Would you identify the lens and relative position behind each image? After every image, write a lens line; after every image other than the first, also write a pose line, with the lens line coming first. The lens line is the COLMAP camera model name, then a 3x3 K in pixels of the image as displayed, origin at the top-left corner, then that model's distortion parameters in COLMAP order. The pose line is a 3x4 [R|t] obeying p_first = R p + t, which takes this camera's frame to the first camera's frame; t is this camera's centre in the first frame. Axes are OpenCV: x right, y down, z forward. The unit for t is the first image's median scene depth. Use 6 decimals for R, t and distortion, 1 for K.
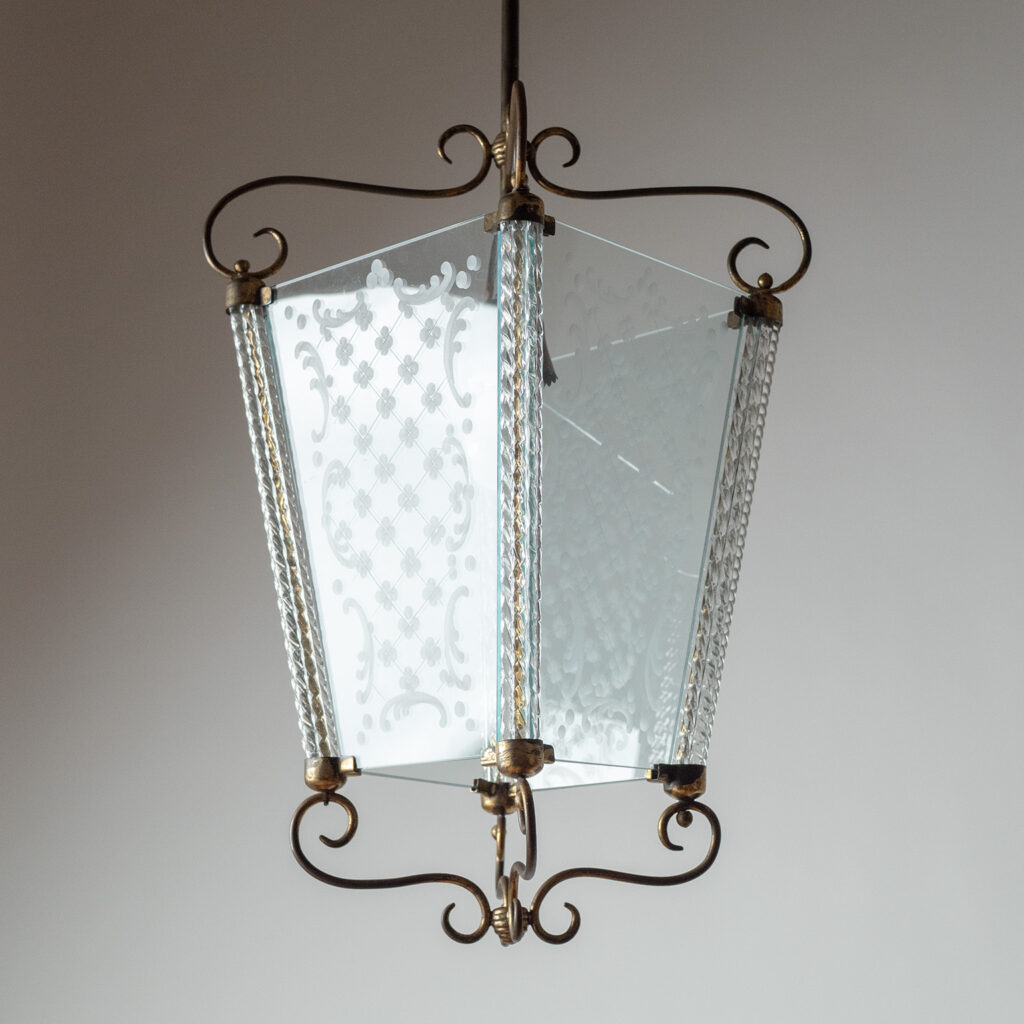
lens RADIAL K [[2241.6, 0, 509.0], [0, 2241.6, 491.2], [0, 0, 1]] dist [-0.041727, -0.120191]
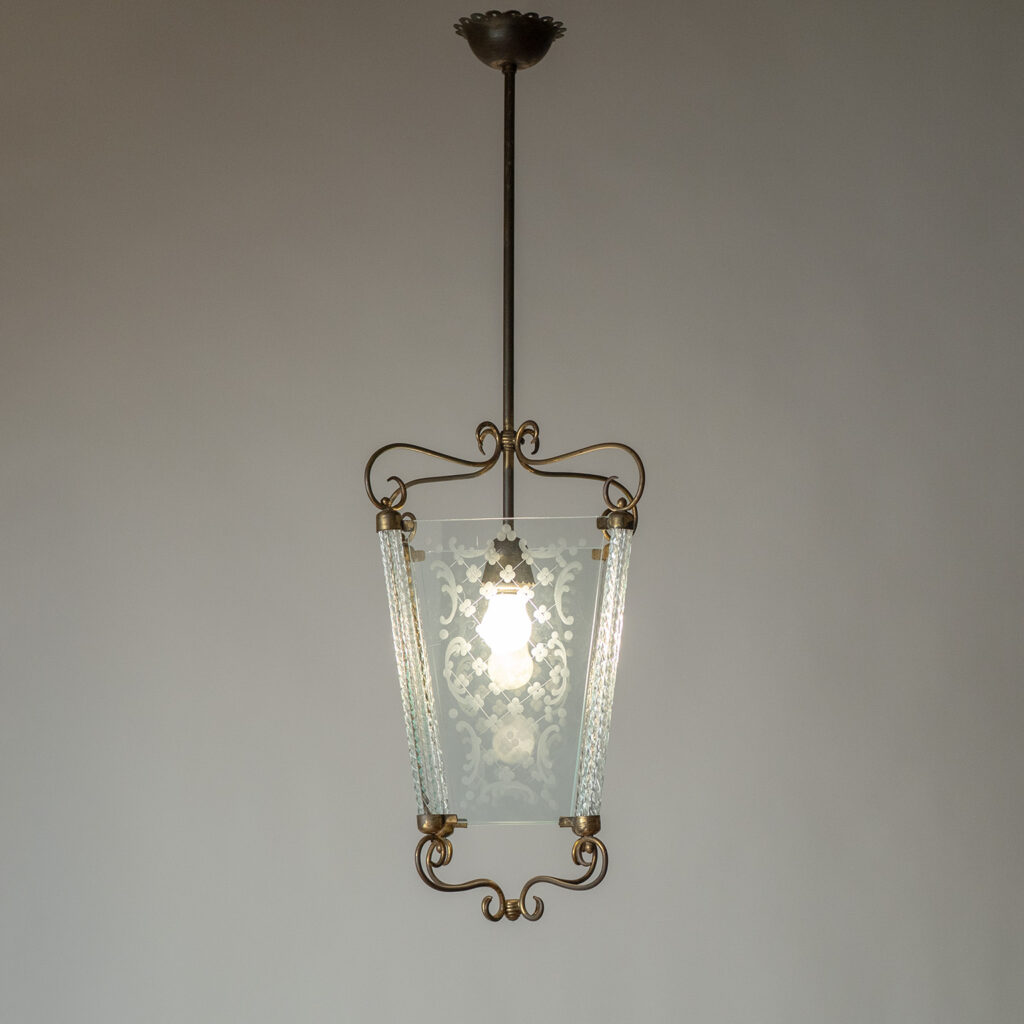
lens RADIAL K [[2241.6, 0, 509.0], [0, 2241.6, 491.2], [0, 0, 1]] dist [-0.041727, -0.120191]
pose [[0.751947, 0.091204, 0.652884, -1.147254], [-0.146560, 0.988726, 0.030678, -0.177943], [-0.642725, -0.118755, 0.756836, -0.269895]]
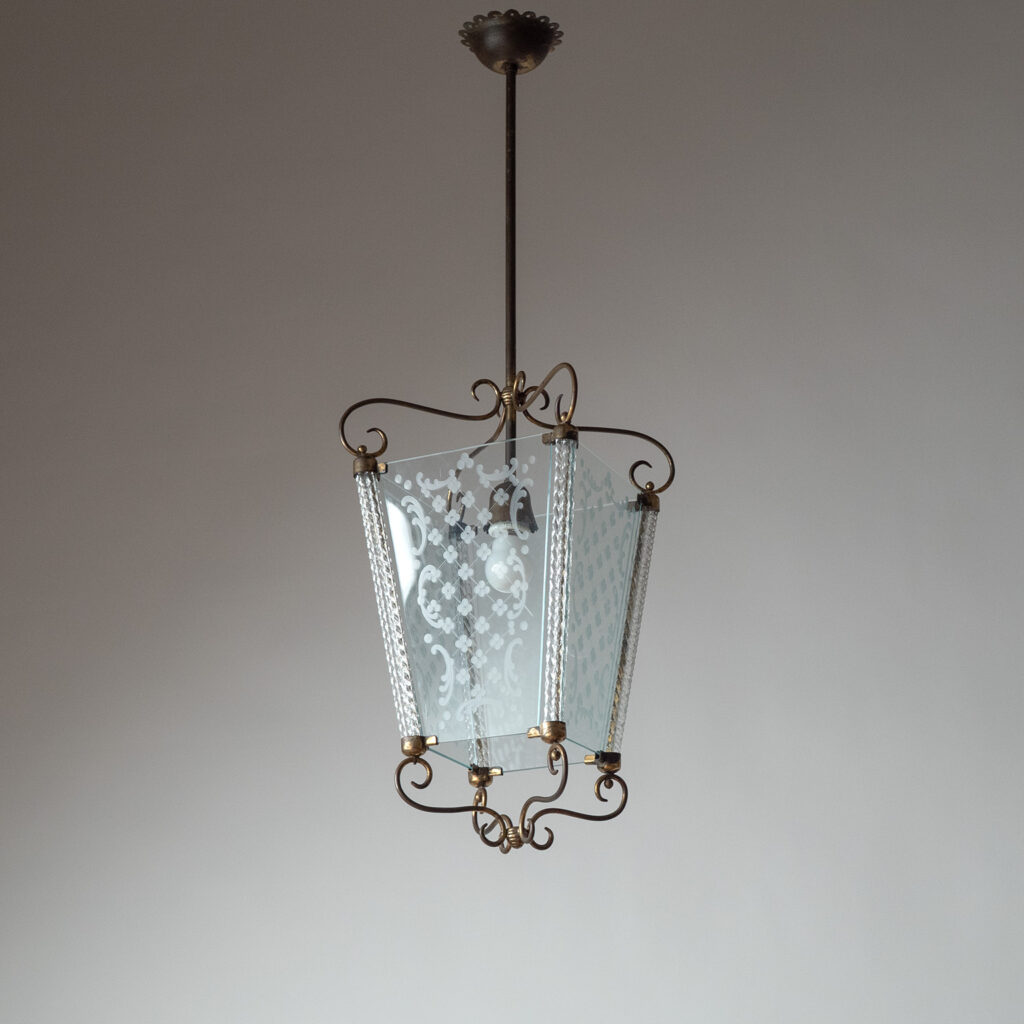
lens RADIAL K [[2269.5, 0, 512.0], [0, 2269.5, 512.0], [0, 0, 1]] dist [-0.125274, -0.157080]
pose [[0.953850, 0.087452, 0.287267, -0.523900], [-0.059525, 0.992735, -0.104565, 0.124630], [-0.294325, 0.082639, 0.952126, -0.689667]]
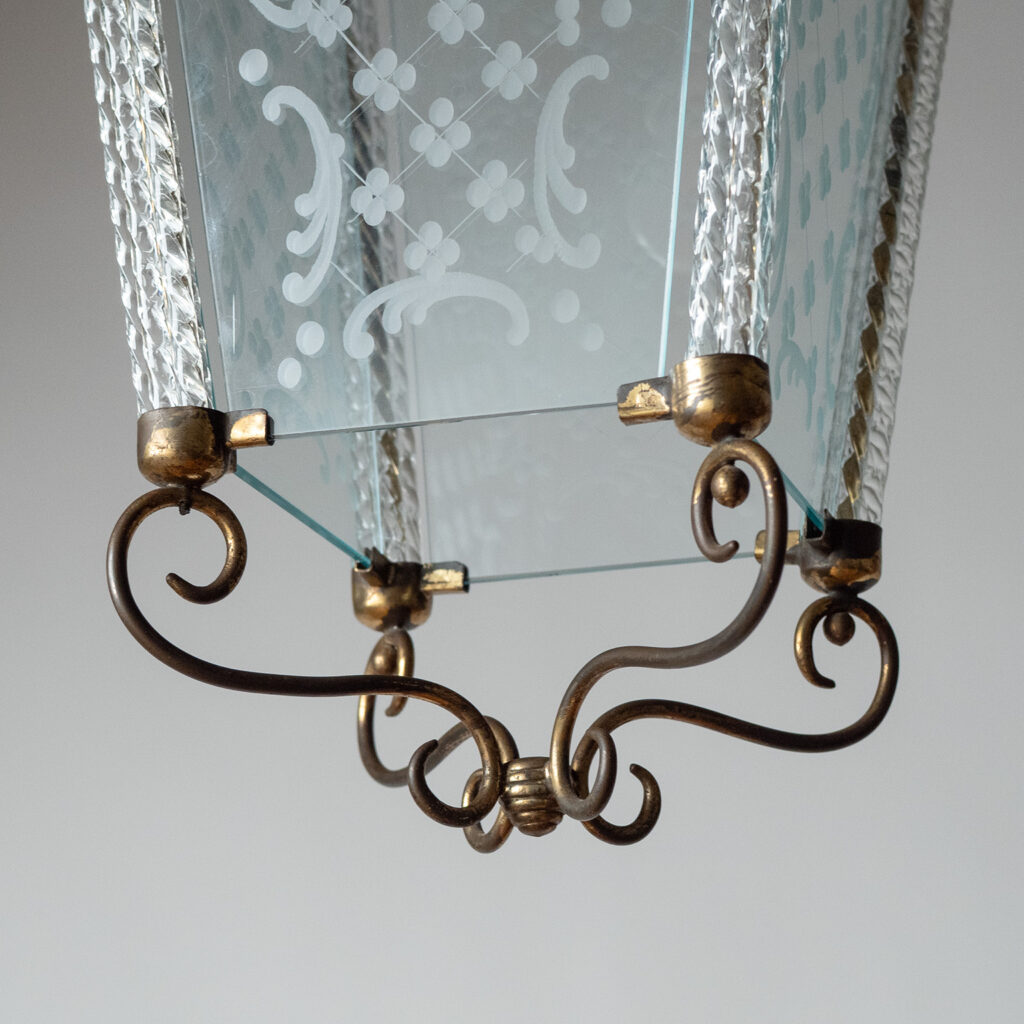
lens RADIAL K [[2694.8, 0, 512.0], [0, 2694.8, 512.0], [0, 0, 1]] dist [-0.109415, -0.451405]
pose [[0.919837, 0.123562, 0.372333, -0.226738], [-0.100155, 0.991616, -0.081649, 0.178018], [-0.379300, 0.037813, 0.924501, 0.450743]]
